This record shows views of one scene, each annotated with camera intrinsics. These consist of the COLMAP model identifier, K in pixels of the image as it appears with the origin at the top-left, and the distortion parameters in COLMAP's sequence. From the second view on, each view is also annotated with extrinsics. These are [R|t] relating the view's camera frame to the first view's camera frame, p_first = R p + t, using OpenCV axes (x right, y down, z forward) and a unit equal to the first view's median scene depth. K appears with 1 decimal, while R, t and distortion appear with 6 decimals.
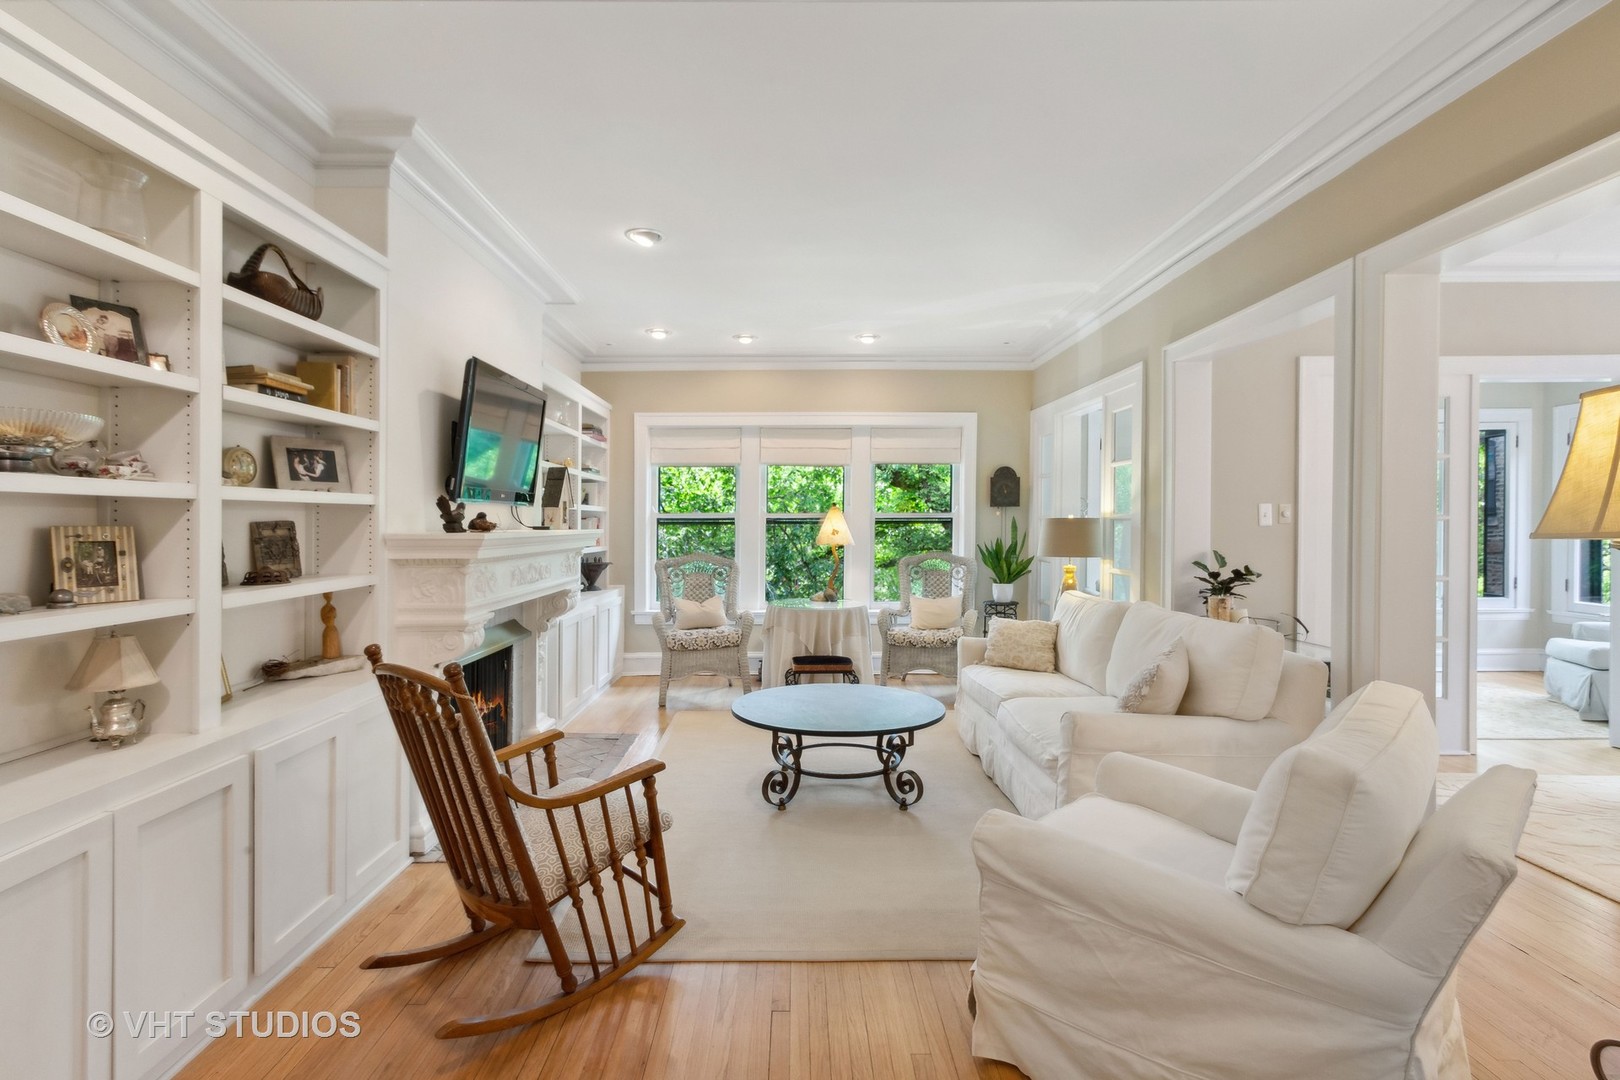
lens RADIAL K [[770.0, 0, 800.1], [0, 770.0, 520.8], [0, 0, 1]] dist [-0.001023, 0.001884]
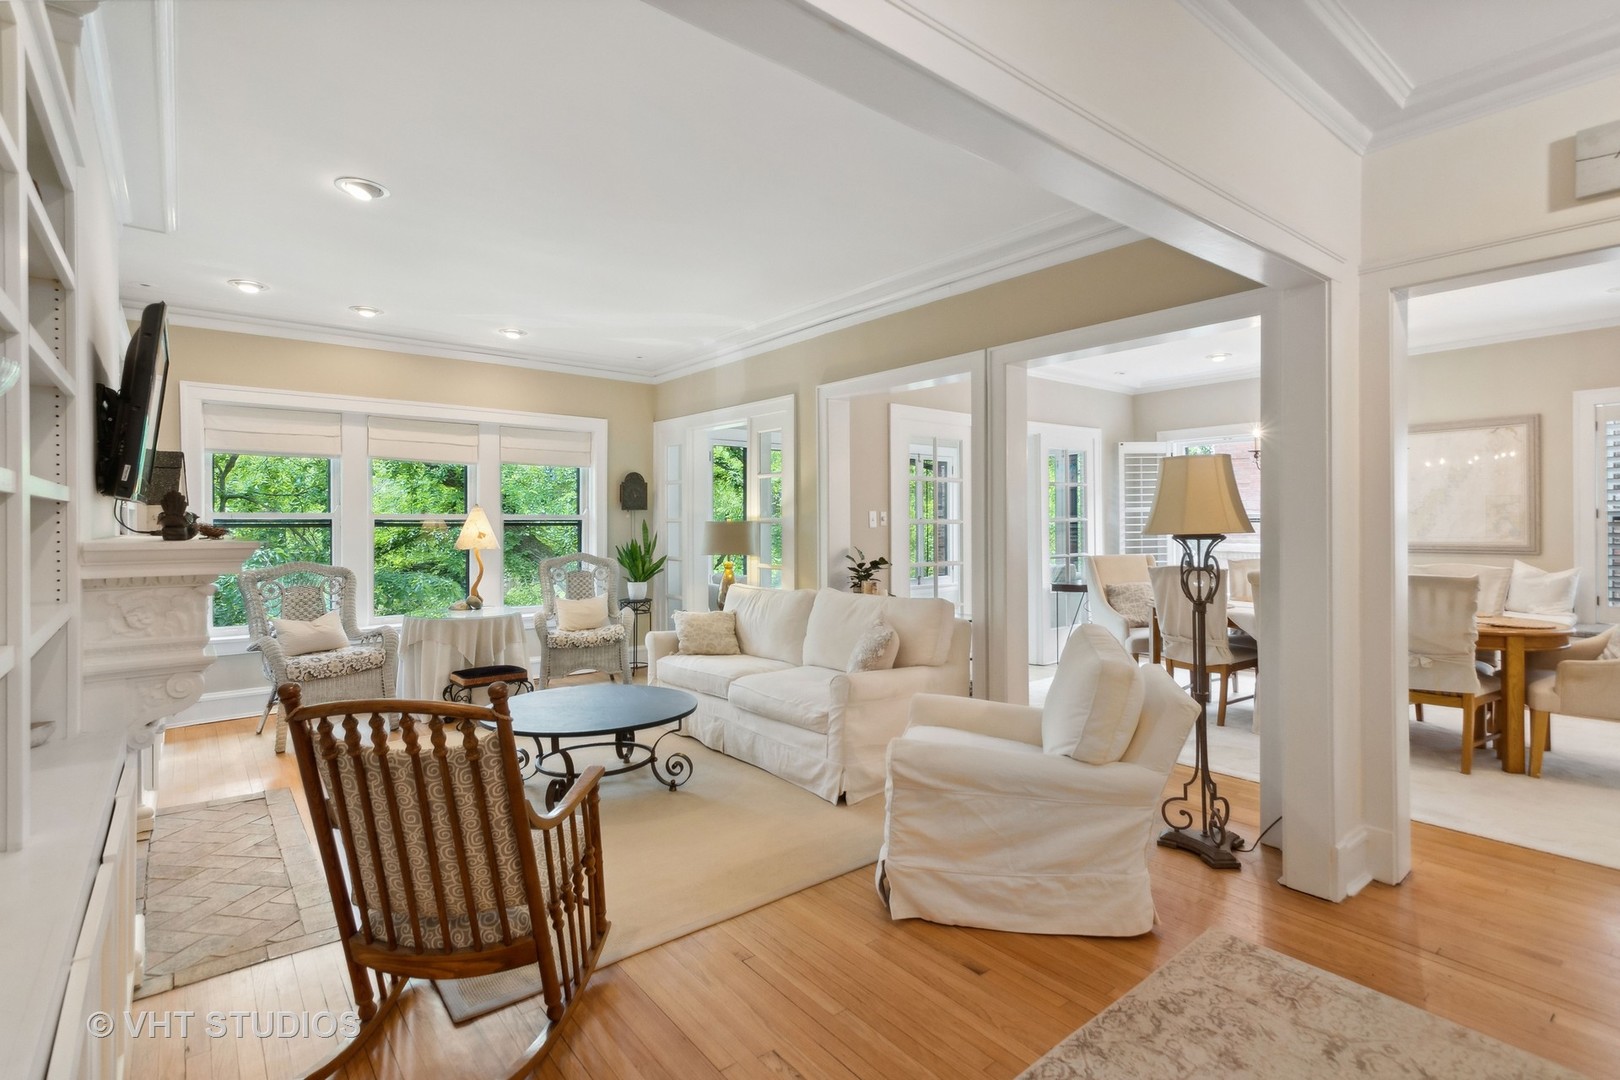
lens RADIAL K [[770.0, 0, 800.1], [0, 770.0, 520.8], [0, 0, 1]] dist [-0.001023, 0.001884]
pose [[0.780587, 0.002371, 0.625042, -0.459954], [-0.001196, 0.999997, -0.002298, -0.002533], [-0.625045, 0.001046, 0.780588, 0.047751]]
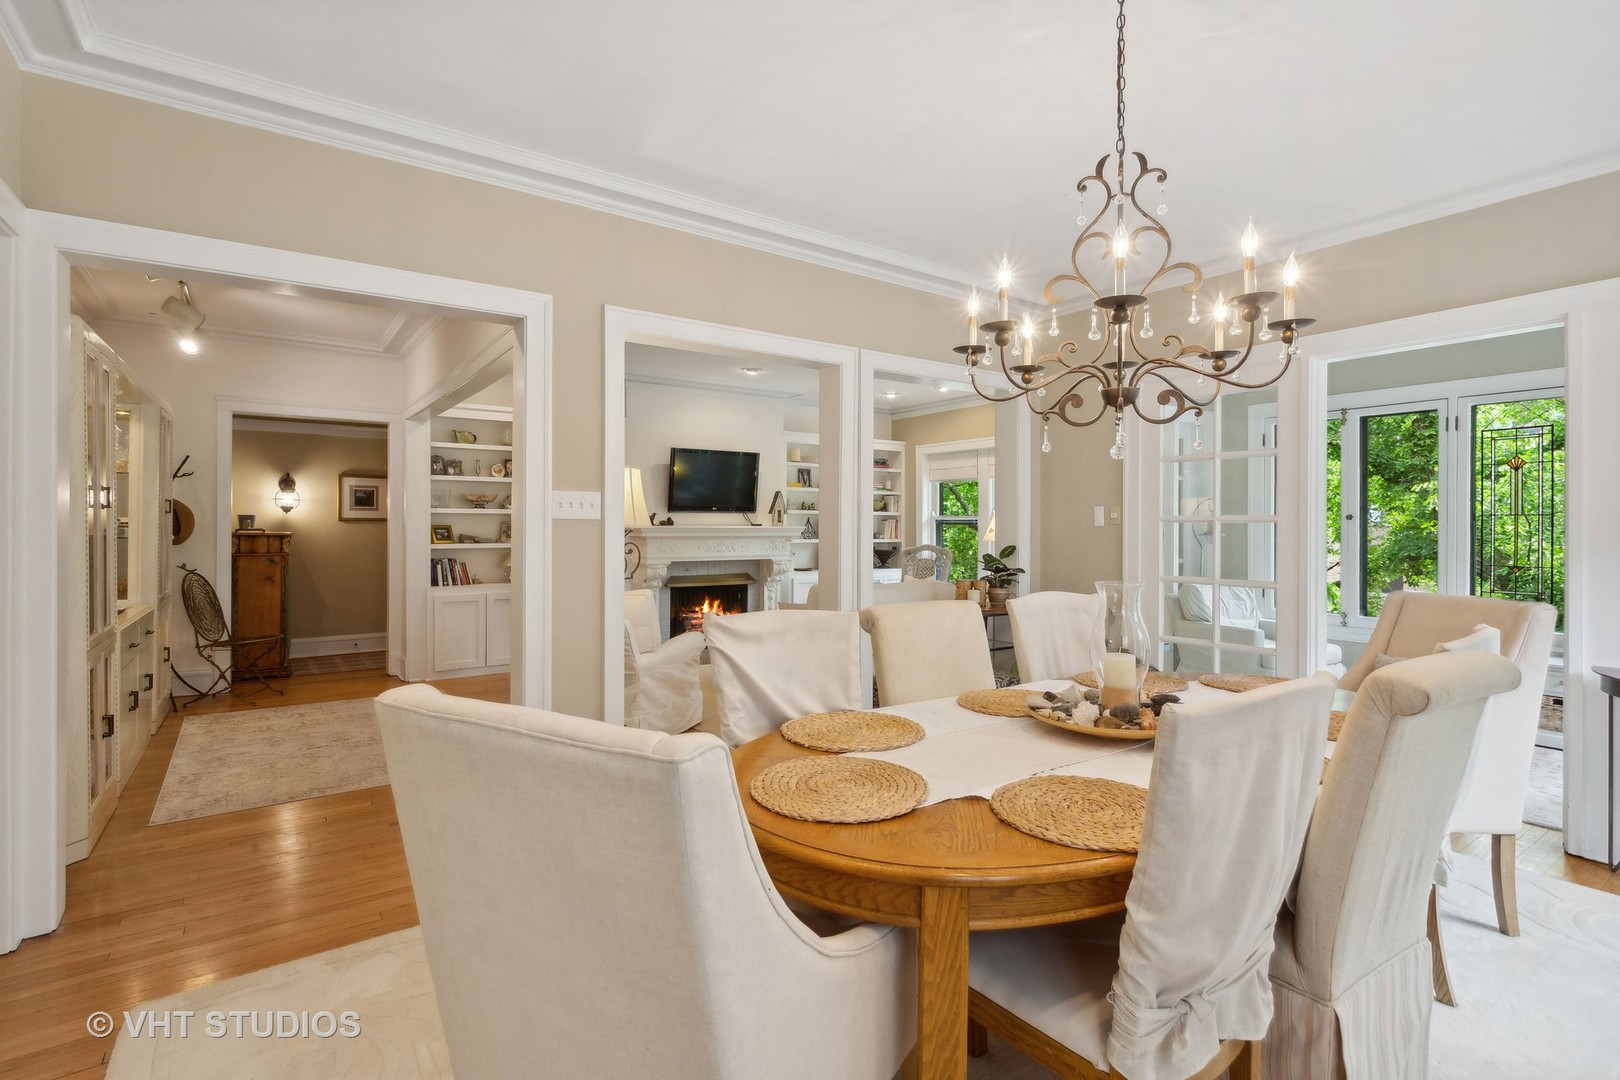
lens RADIAL K [[778.4, 0, 811.1], [0, 778.4, 518.5], [0, 0, 1]] dist [0.006662, -0.000269]
pose [[0.576662, -0.002994, -0.816978, 1.855812], [-0.003039, 0.999979, -0.005810, 0.005585], [0.816977, 0.005833, 0.576640, 0.027743]]
